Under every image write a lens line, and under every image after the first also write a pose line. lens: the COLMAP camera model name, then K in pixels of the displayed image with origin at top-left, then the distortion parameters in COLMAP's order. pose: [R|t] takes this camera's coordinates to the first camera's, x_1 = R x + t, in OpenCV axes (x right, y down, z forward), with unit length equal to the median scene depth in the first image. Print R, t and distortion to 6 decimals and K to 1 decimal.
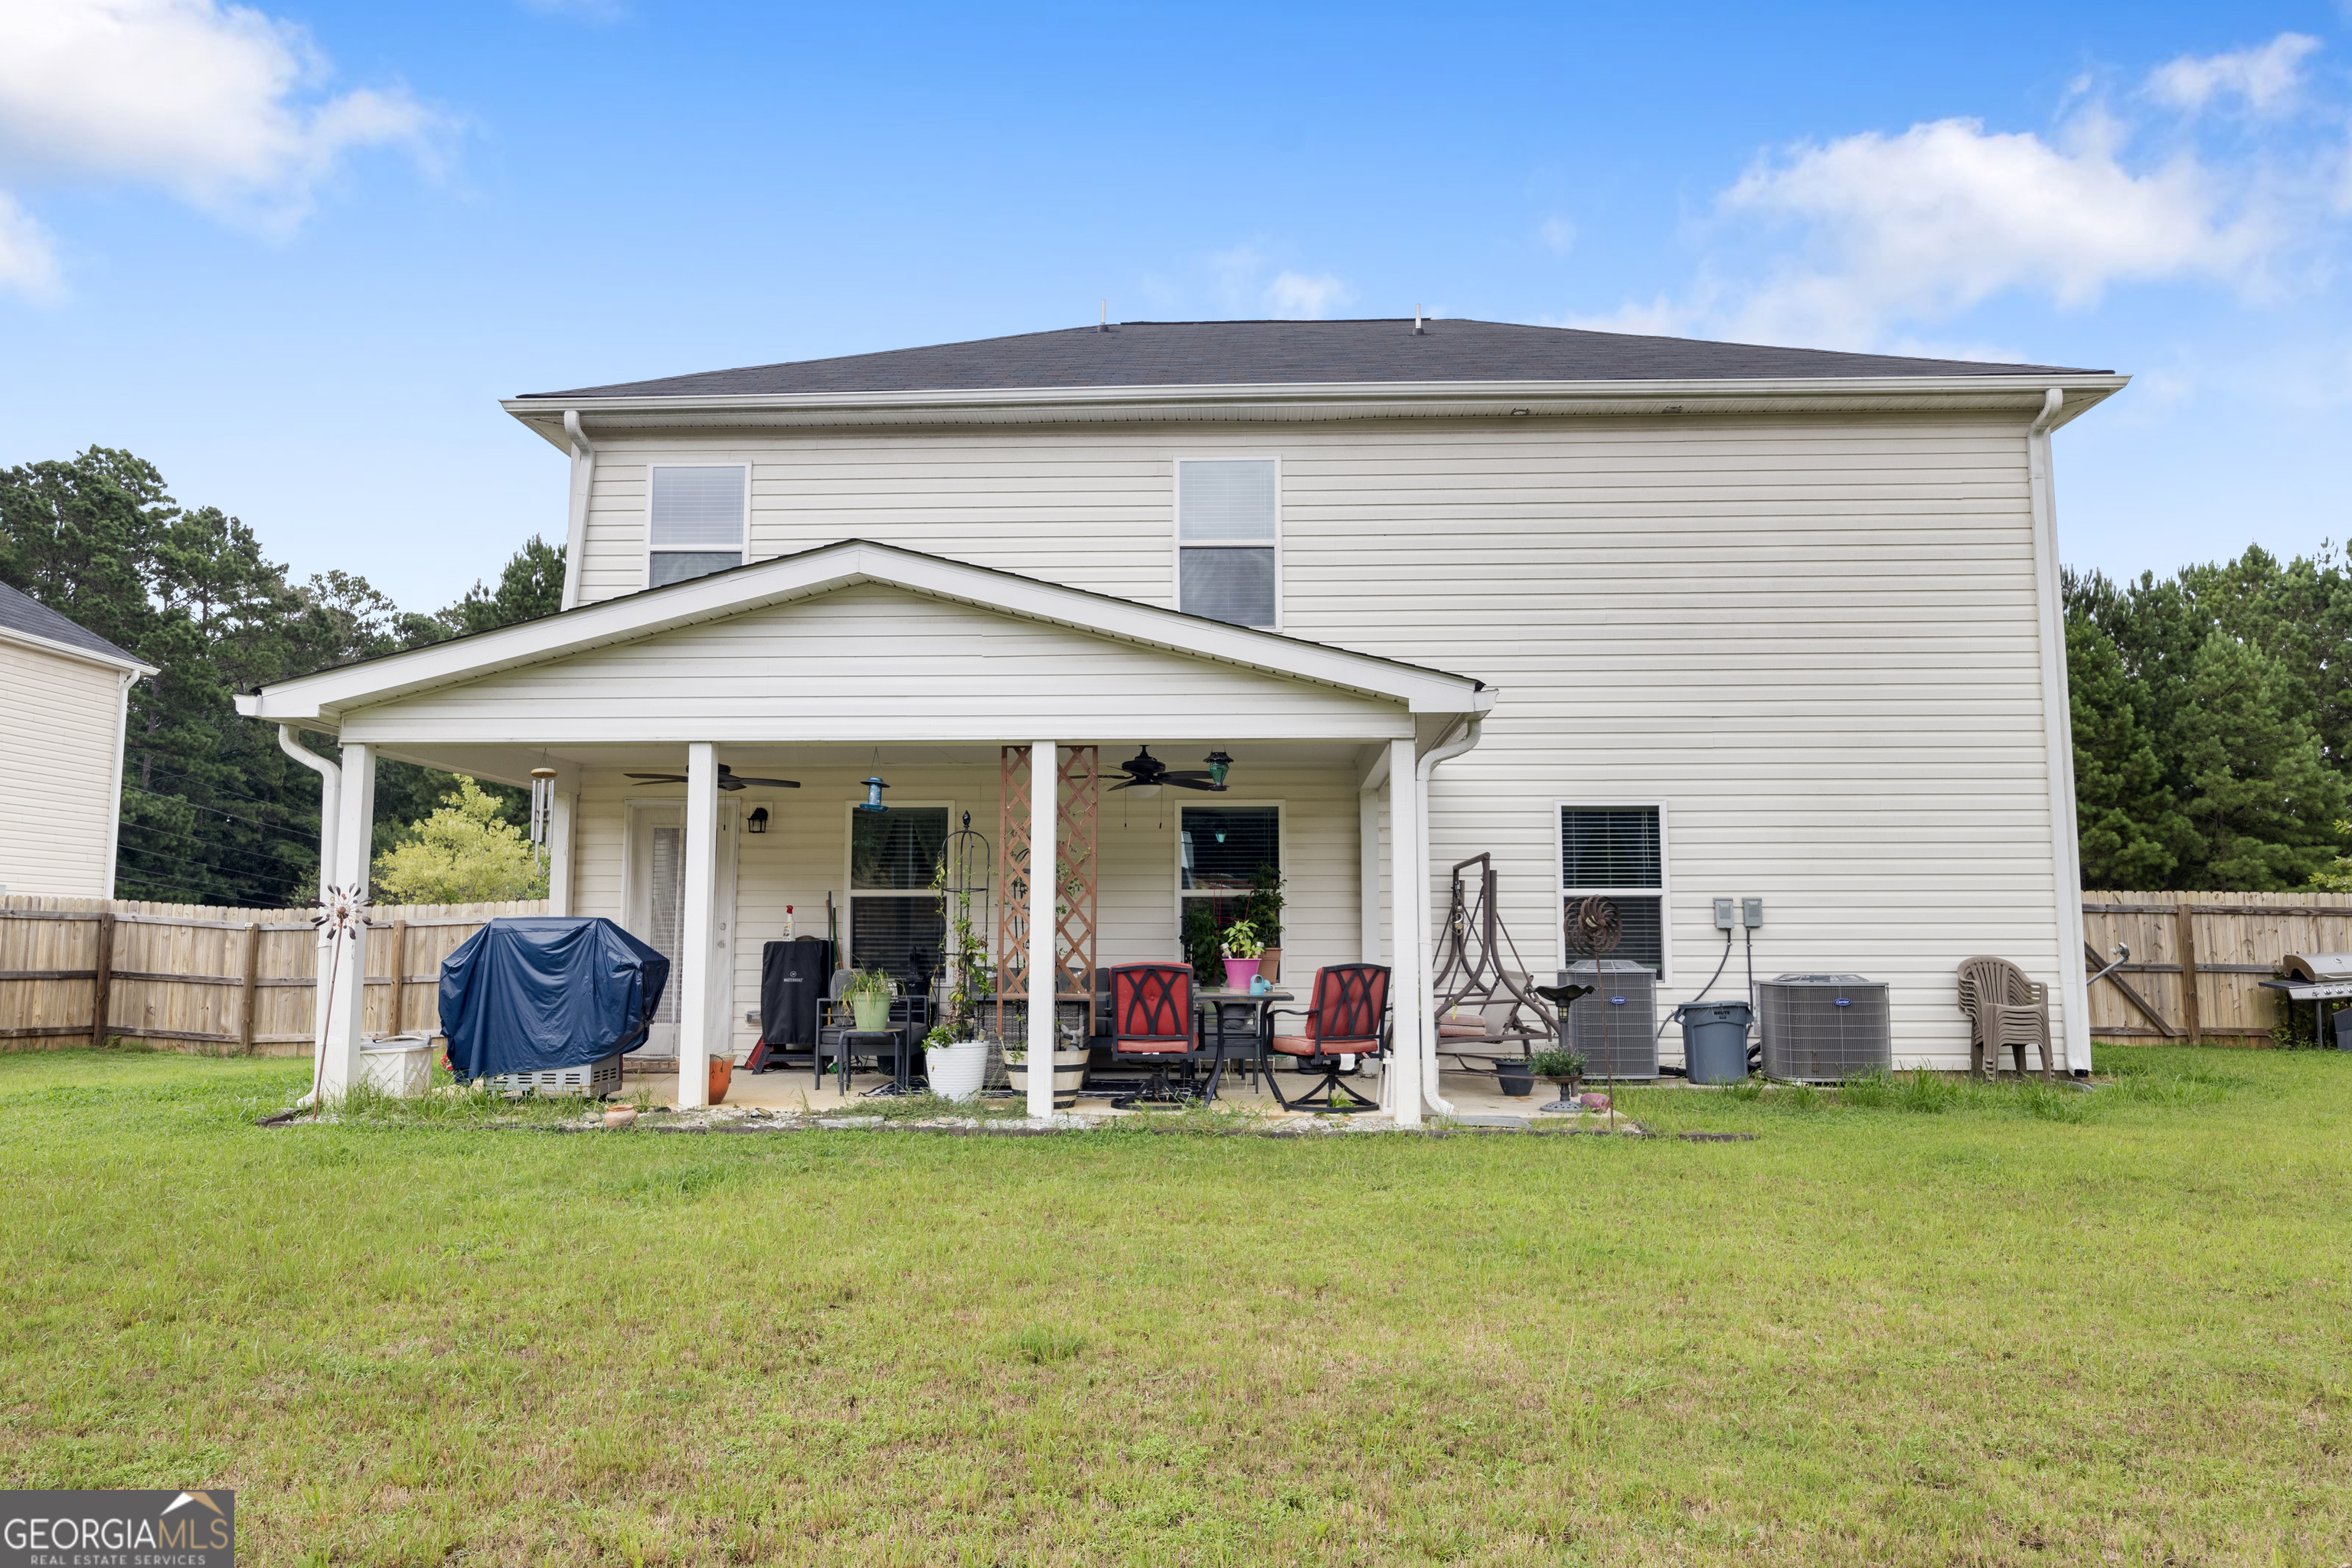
lens RADIAL K [[1619.1, 0, 1176.4], [0, 1619.1, 779.8], [0, 0, 1]] dist [0.007538, 0.001843]
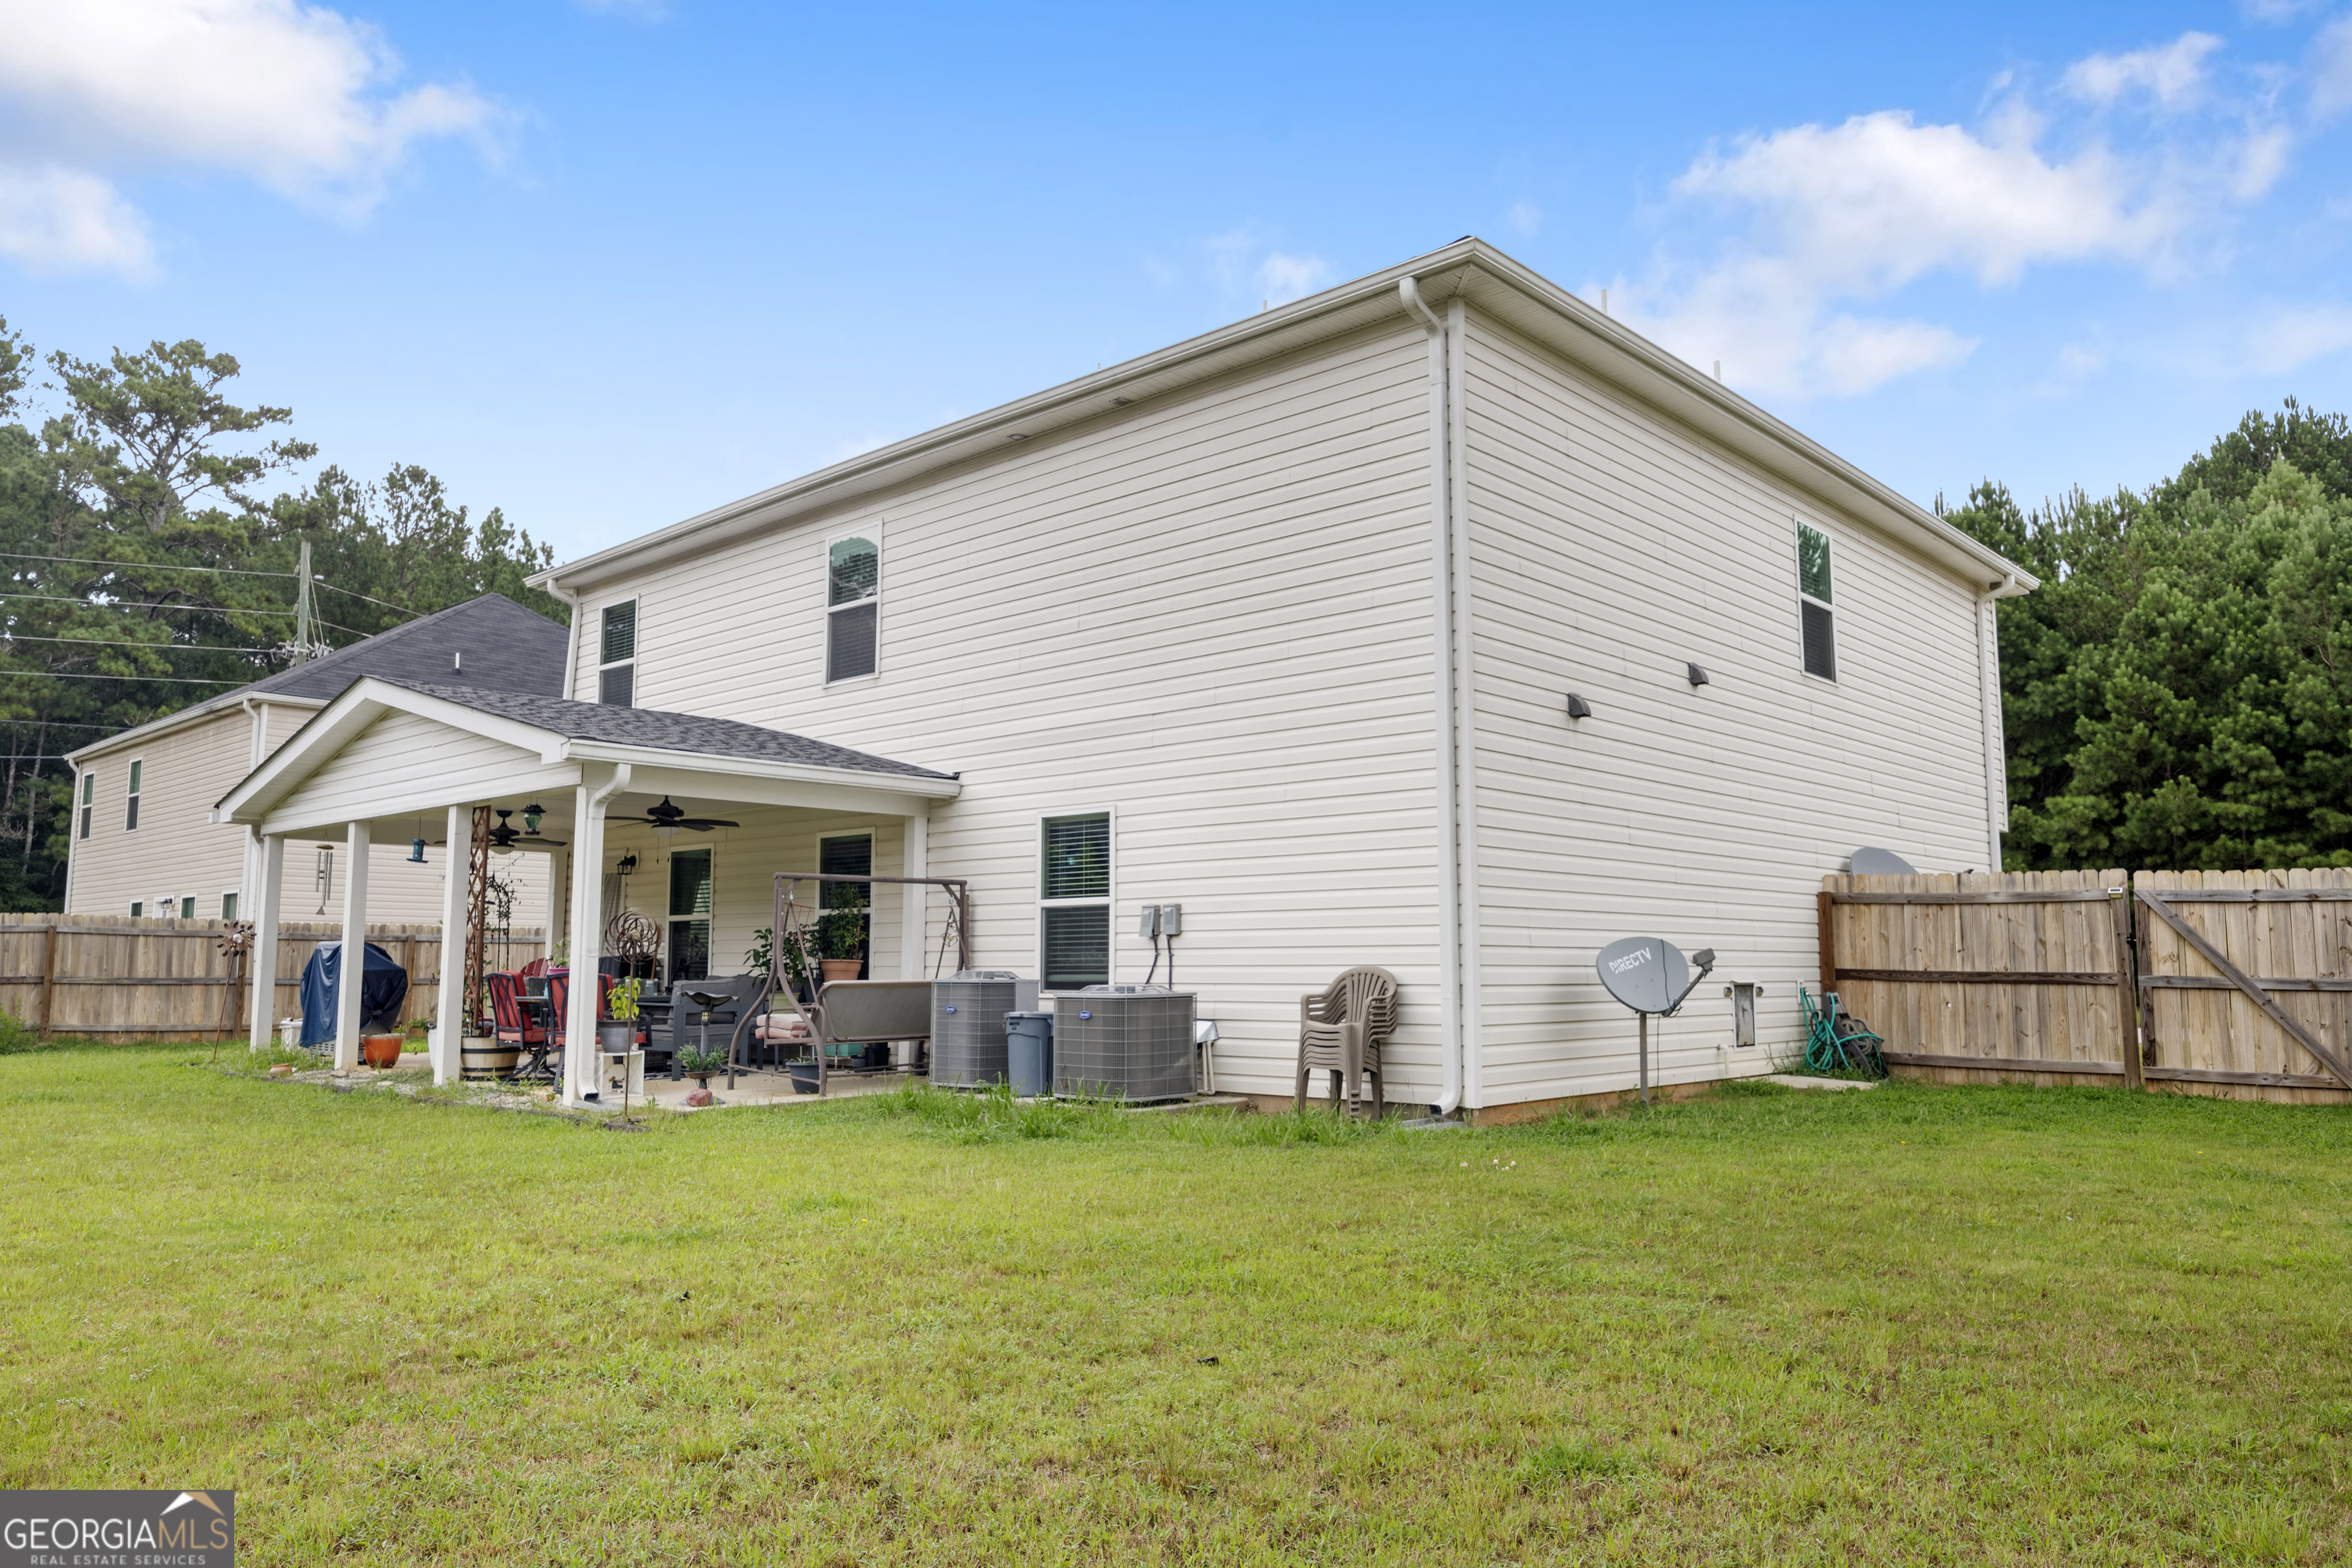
lens RADIAL K [[1619.1, 0, 1176.3], [0, 1619.1, 785.6], [0, 0, 1]] dist [0.007538, 0.001843]
pose [[0.754977, -0.074165, -0.651544, 0.961083], [0.070703, 0.996998, -0.031562, 0.033816], [0.651929, -0.022237, 0.757954, 0.289215]]
